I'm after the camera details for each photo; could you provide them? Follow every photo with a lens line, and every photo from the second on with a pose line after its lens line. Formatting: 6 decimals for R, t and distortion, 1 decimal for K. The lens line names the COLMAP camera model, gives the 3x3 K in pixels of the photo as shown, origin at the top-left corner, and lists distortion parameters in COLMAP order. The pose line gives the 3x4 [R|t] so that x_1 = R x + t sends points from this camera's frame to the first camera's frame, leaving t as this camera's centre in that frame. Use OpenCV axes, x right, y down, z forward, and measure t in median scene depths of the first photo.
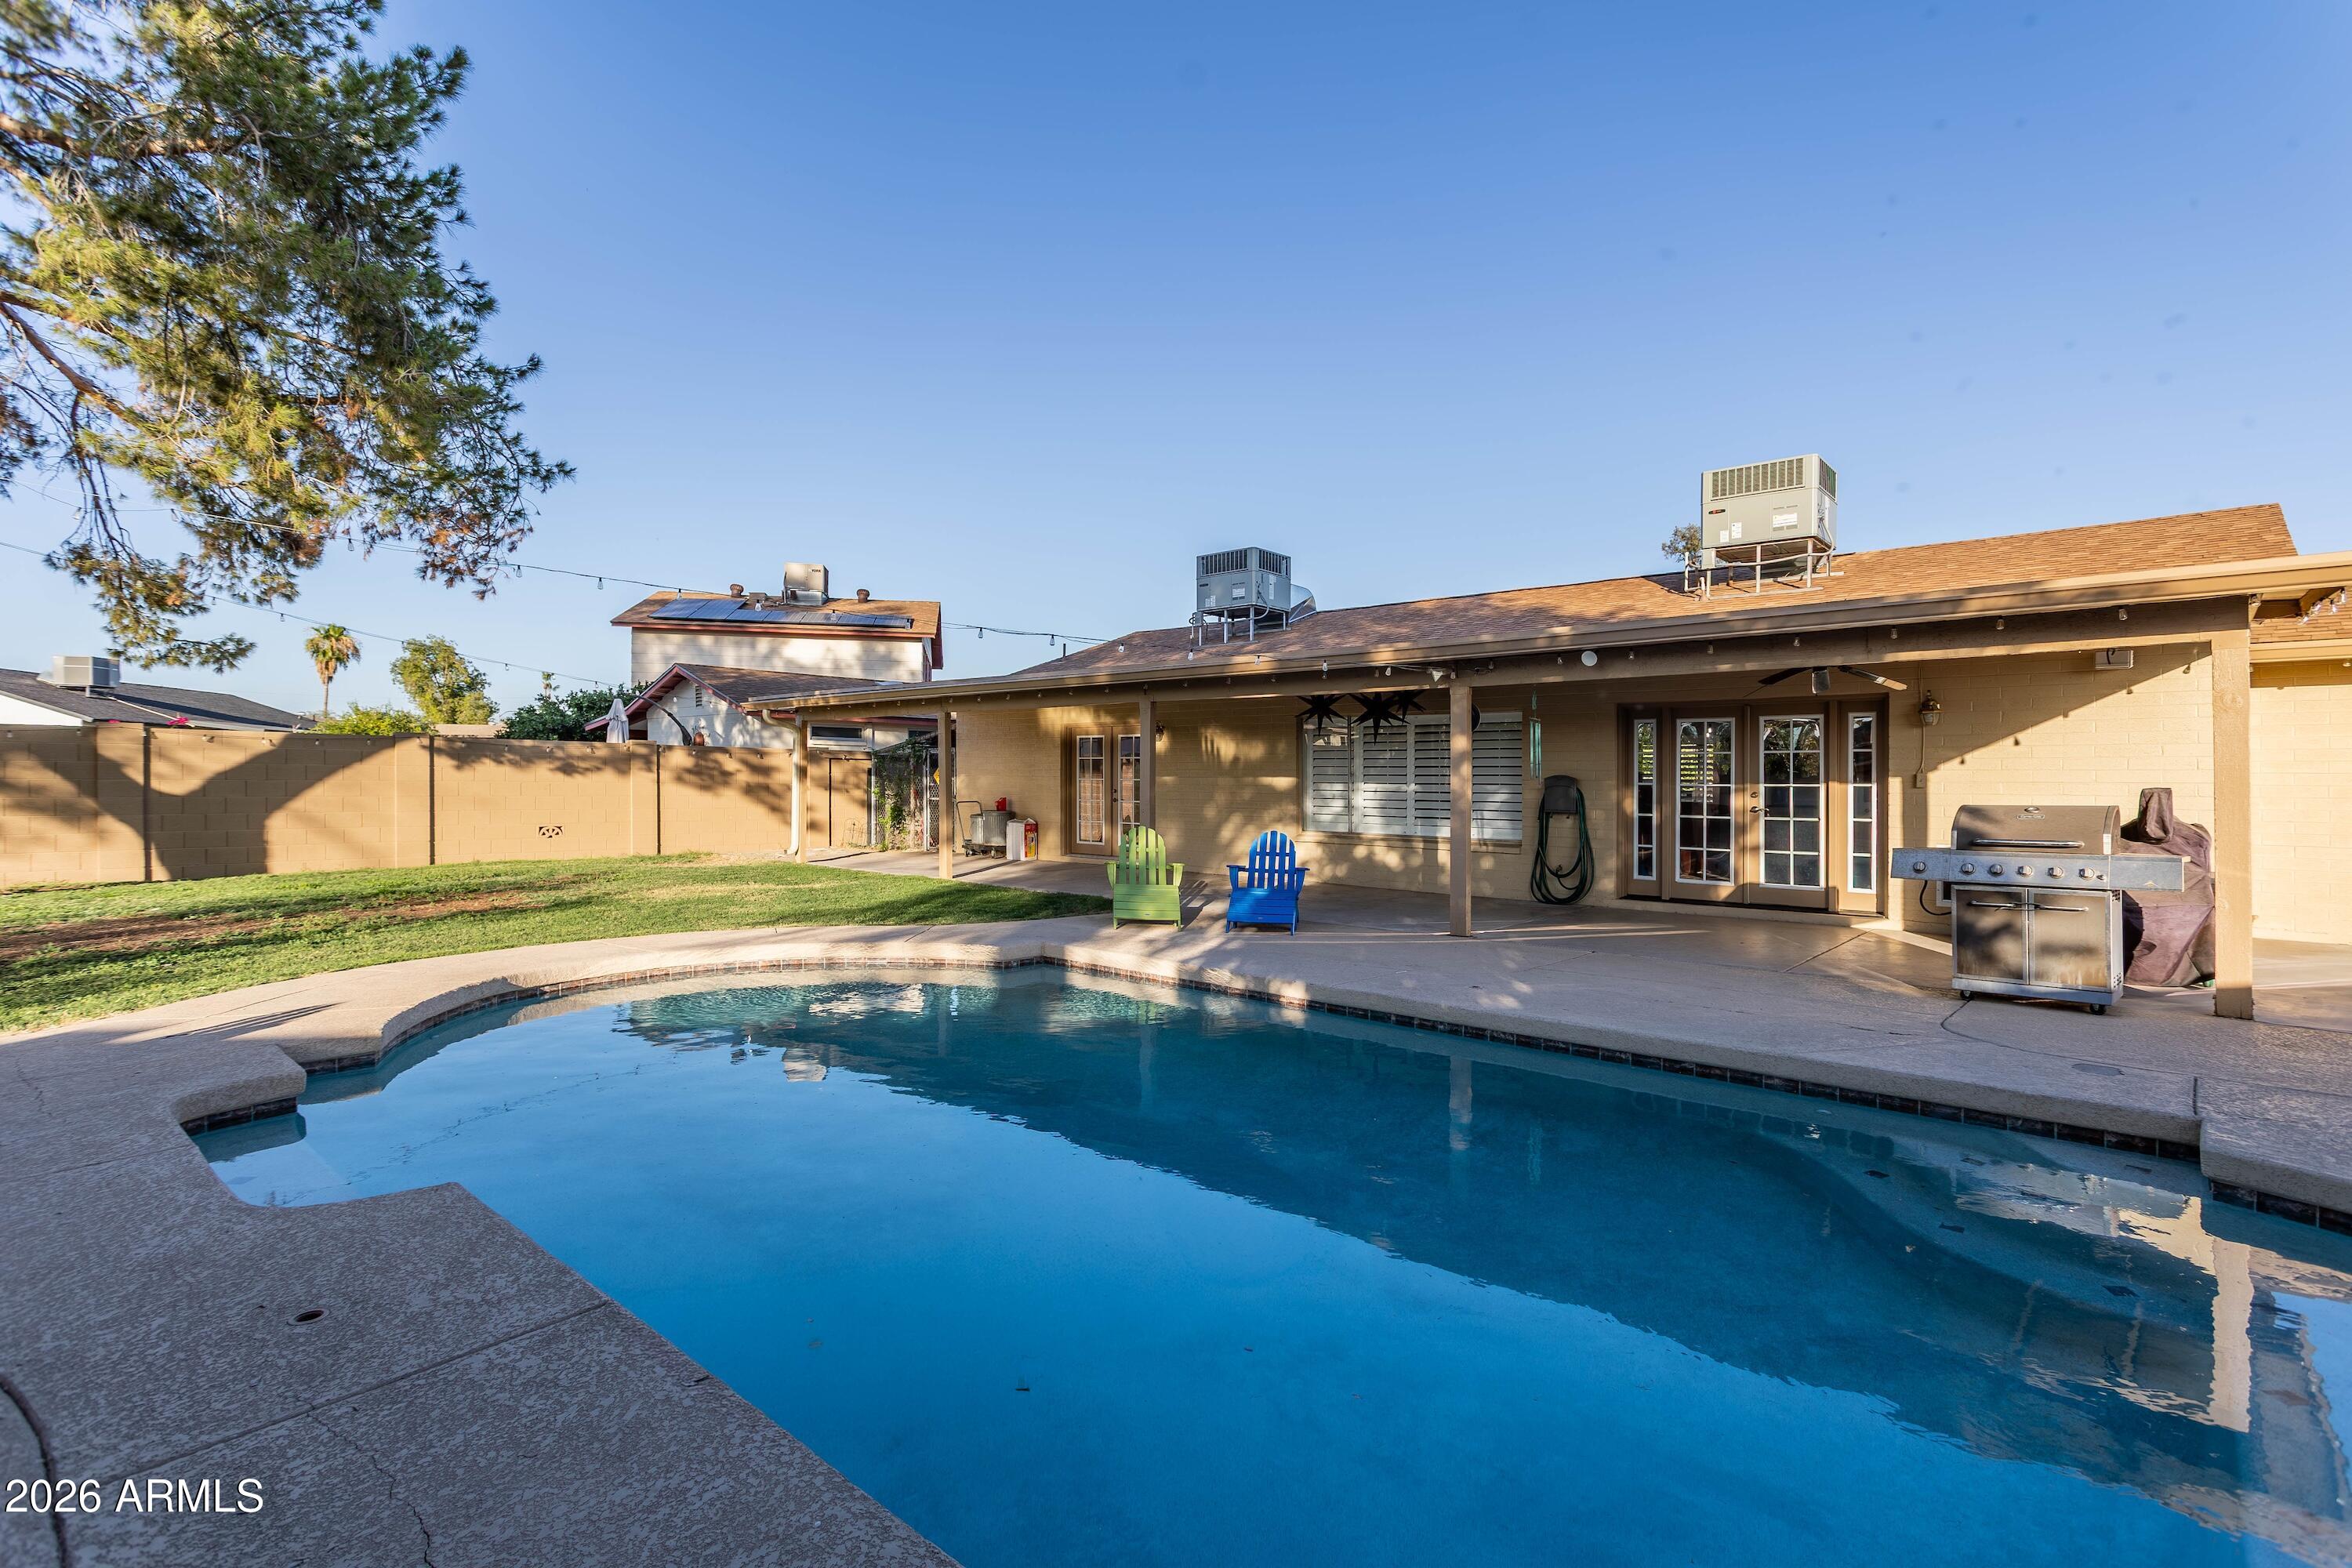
lens RADIAL K [[1132.8, 0, 1176.0], [0, 1132.8, 784.0], [0, 0, 1]] dist [0.000513, 0.000016]
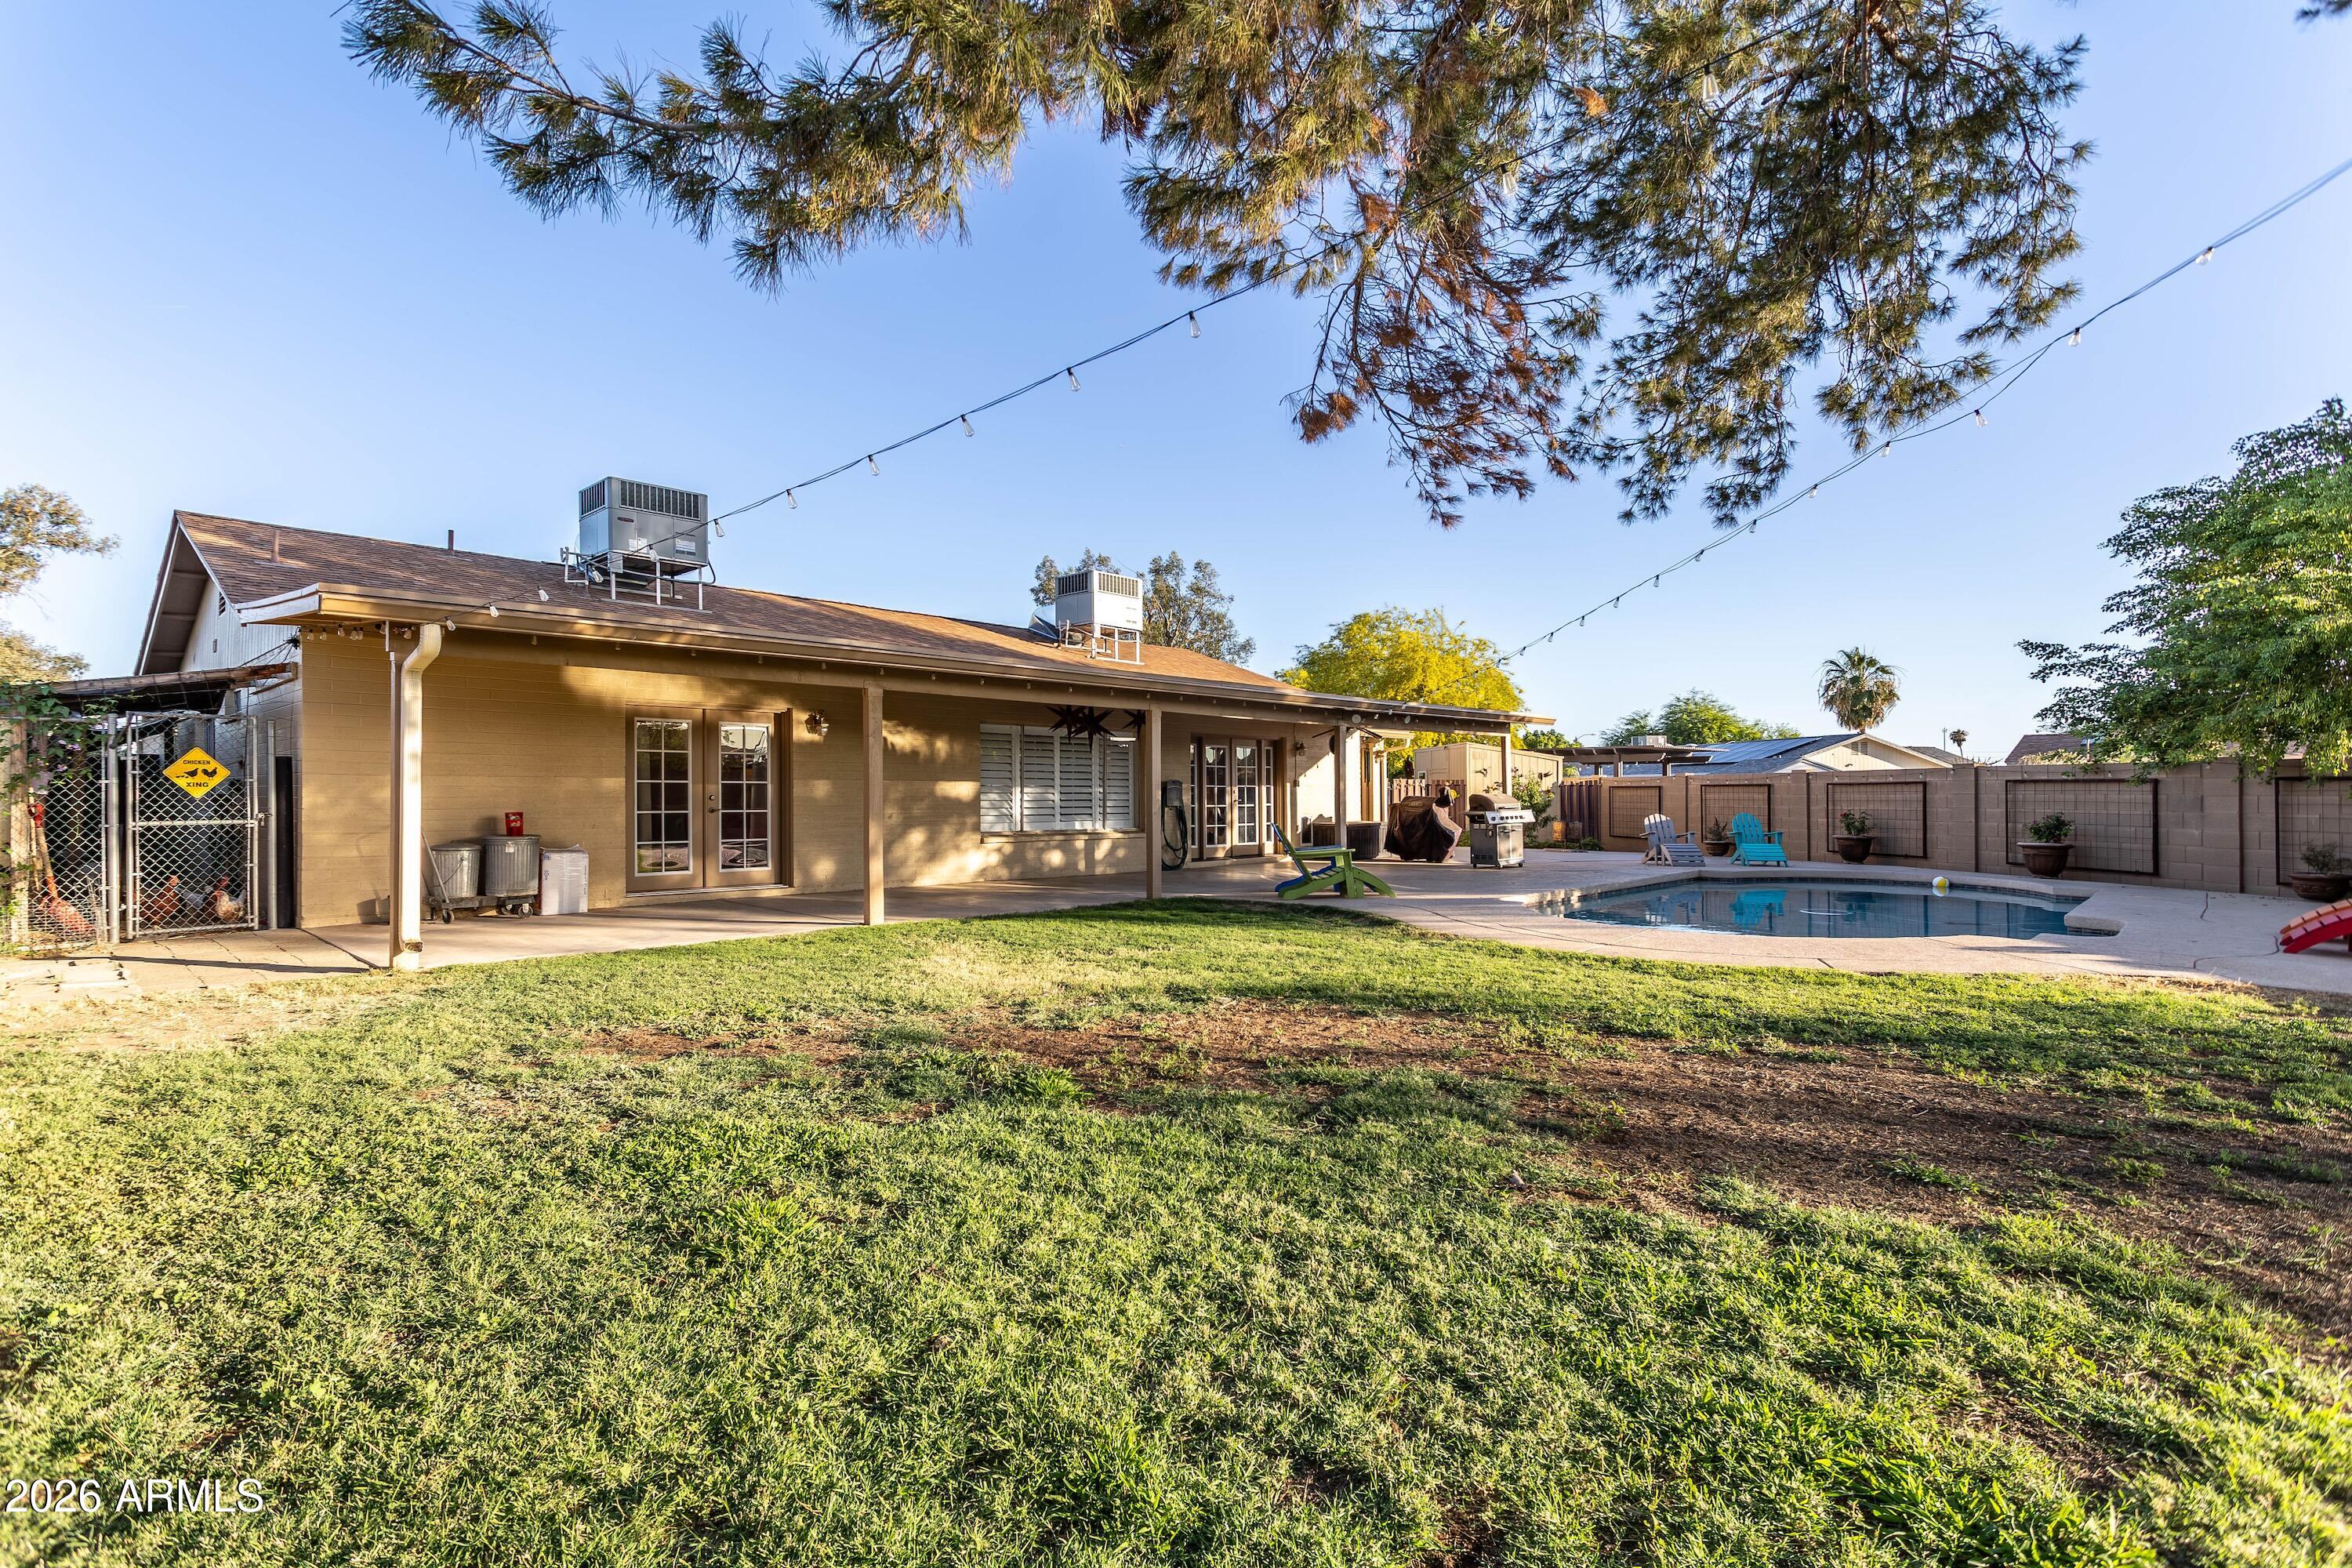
lens RADIAL K [[1132.8, 0, 1176.0], [0, 1132.8, 784.0], [0, 0, 1]] dist [0.000513, 0.000016]
pose [[0.040067, -0.007812, 0.999166, -1.072636], [-0.002683, 0.999965, 0.007926, -0.013685], [-0.999193, -0.002998, 0.040045, 0.925483]]
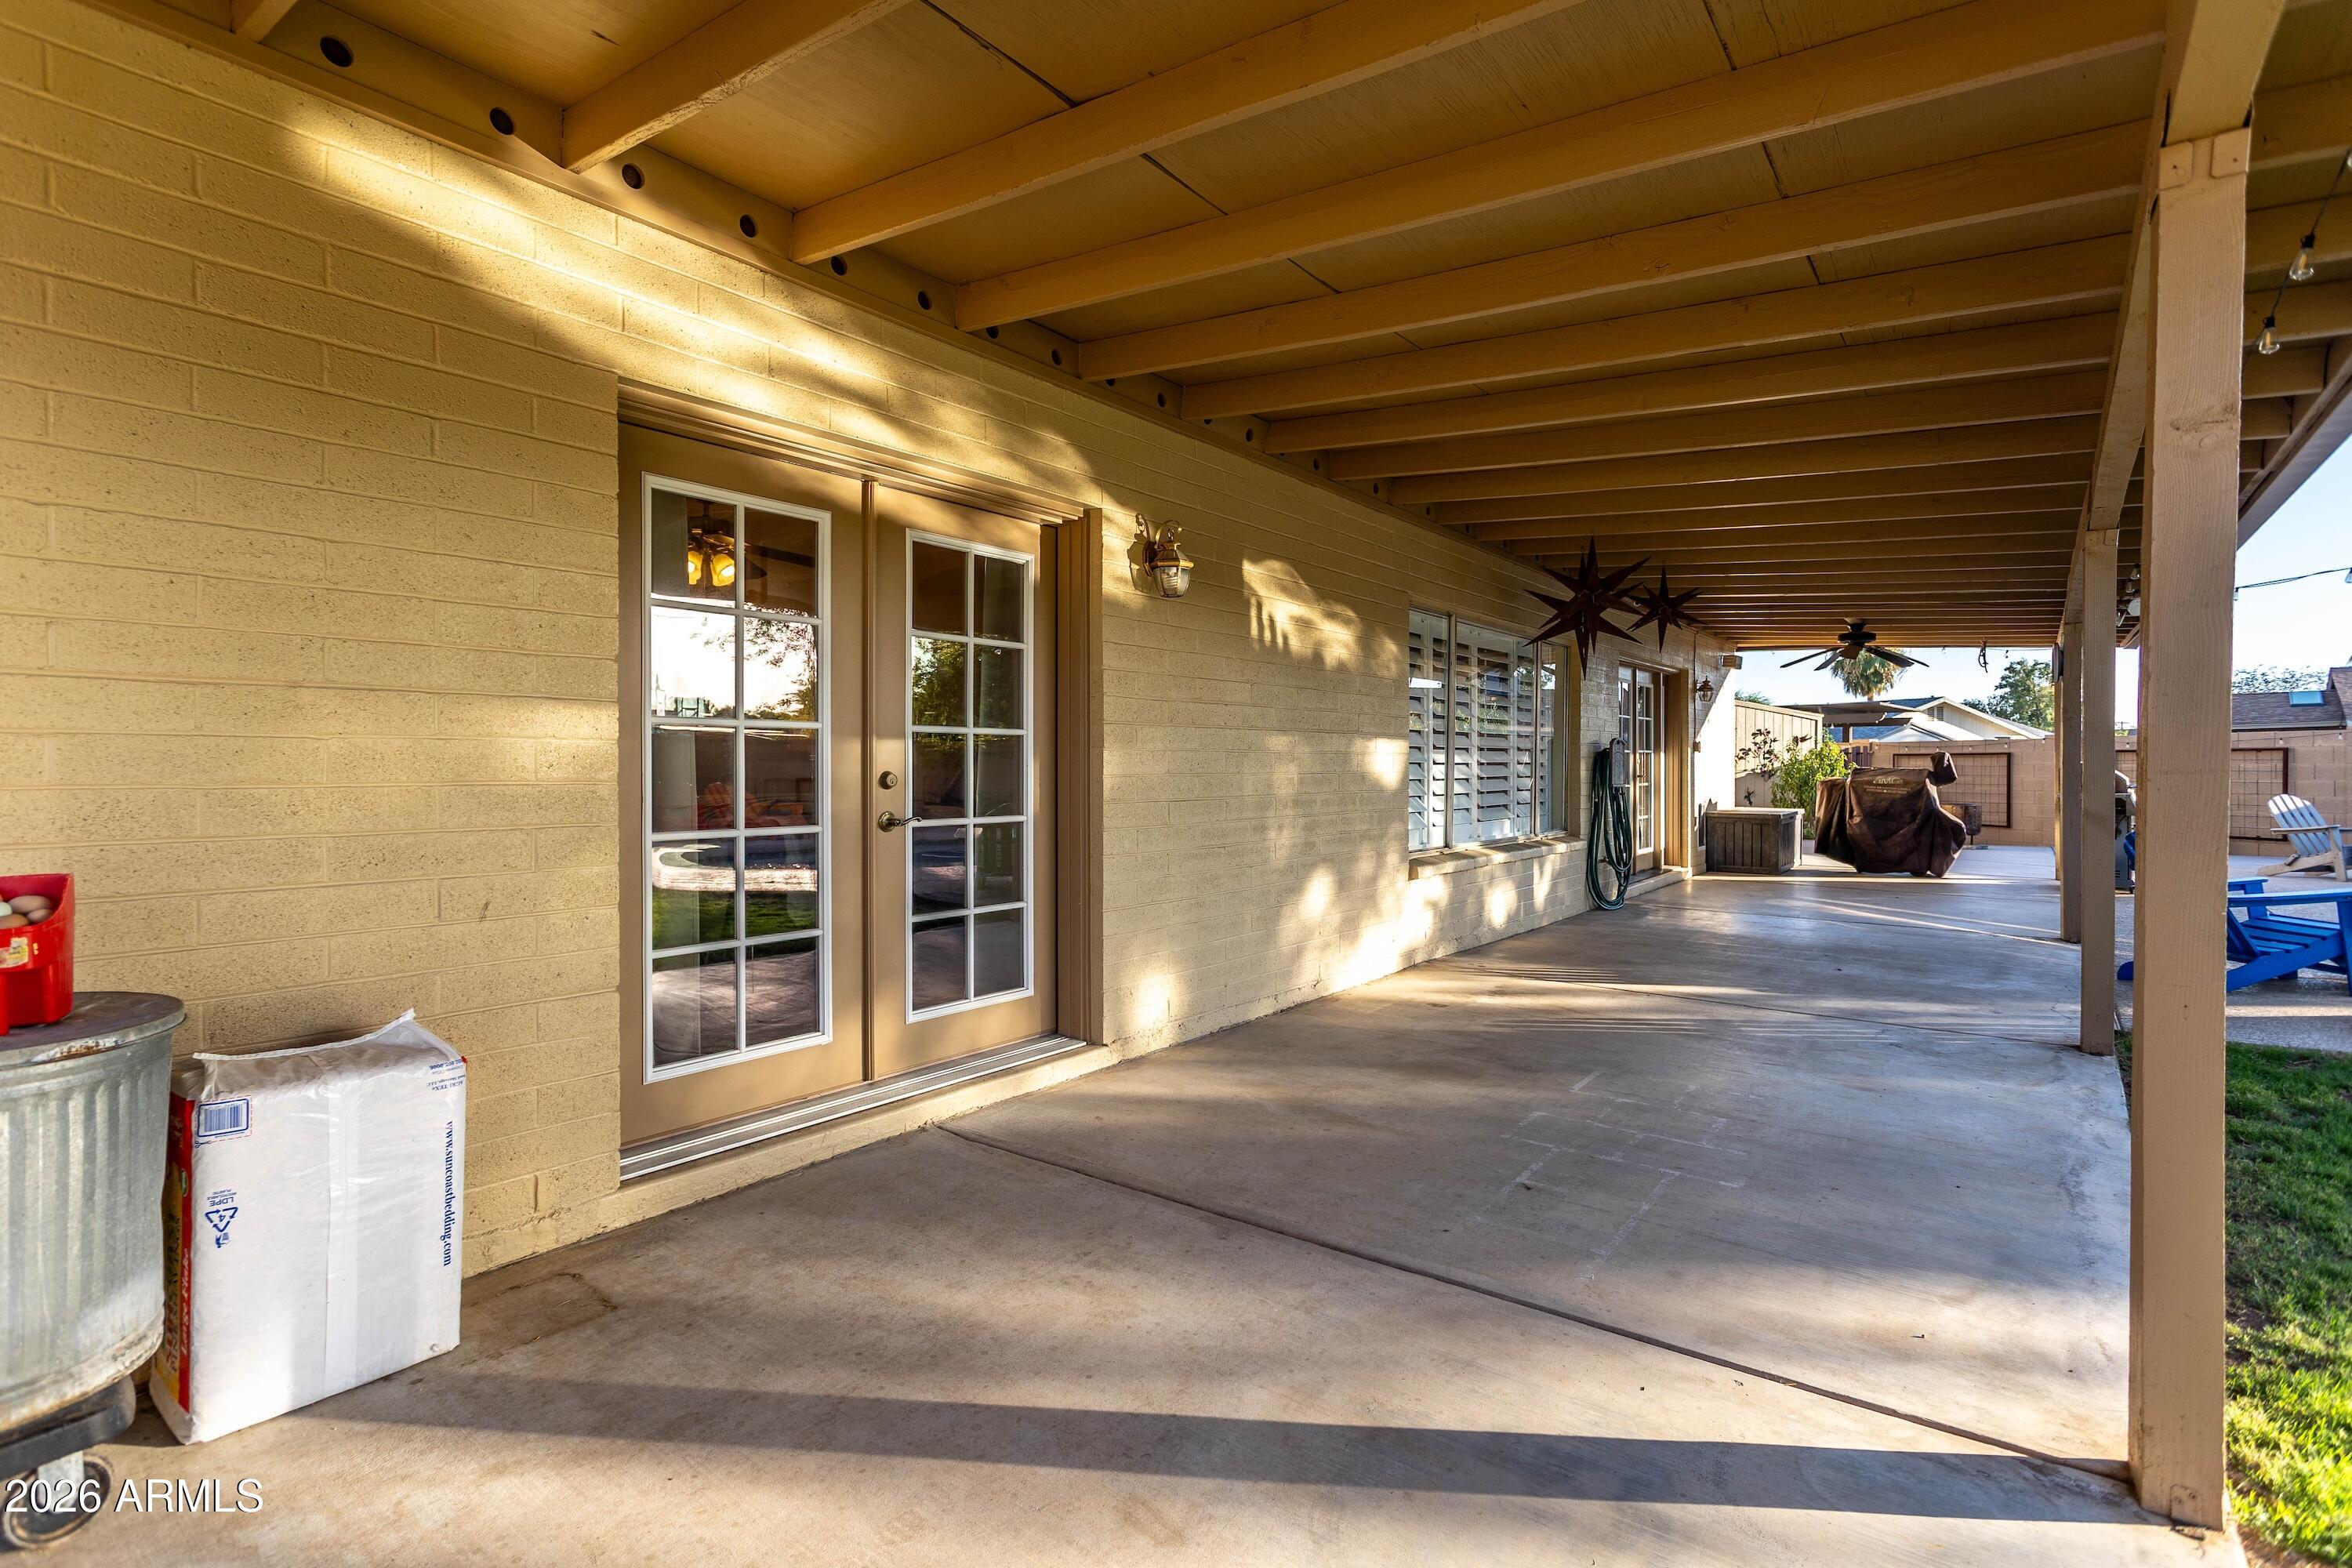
lens RADIAL K [[1117.1, 0, 1177.5], [0, 1117.1, 756.8], [0, 0, 1]] dist [0.000673, 0.000240]
pose [[-0.074535, -0.007903, 0.997187, -0.383392], [-0.001733, 0.999968, 0.007796, -0.000573], [-0.997217, -0.001147, -0.074547, 1.325106]]
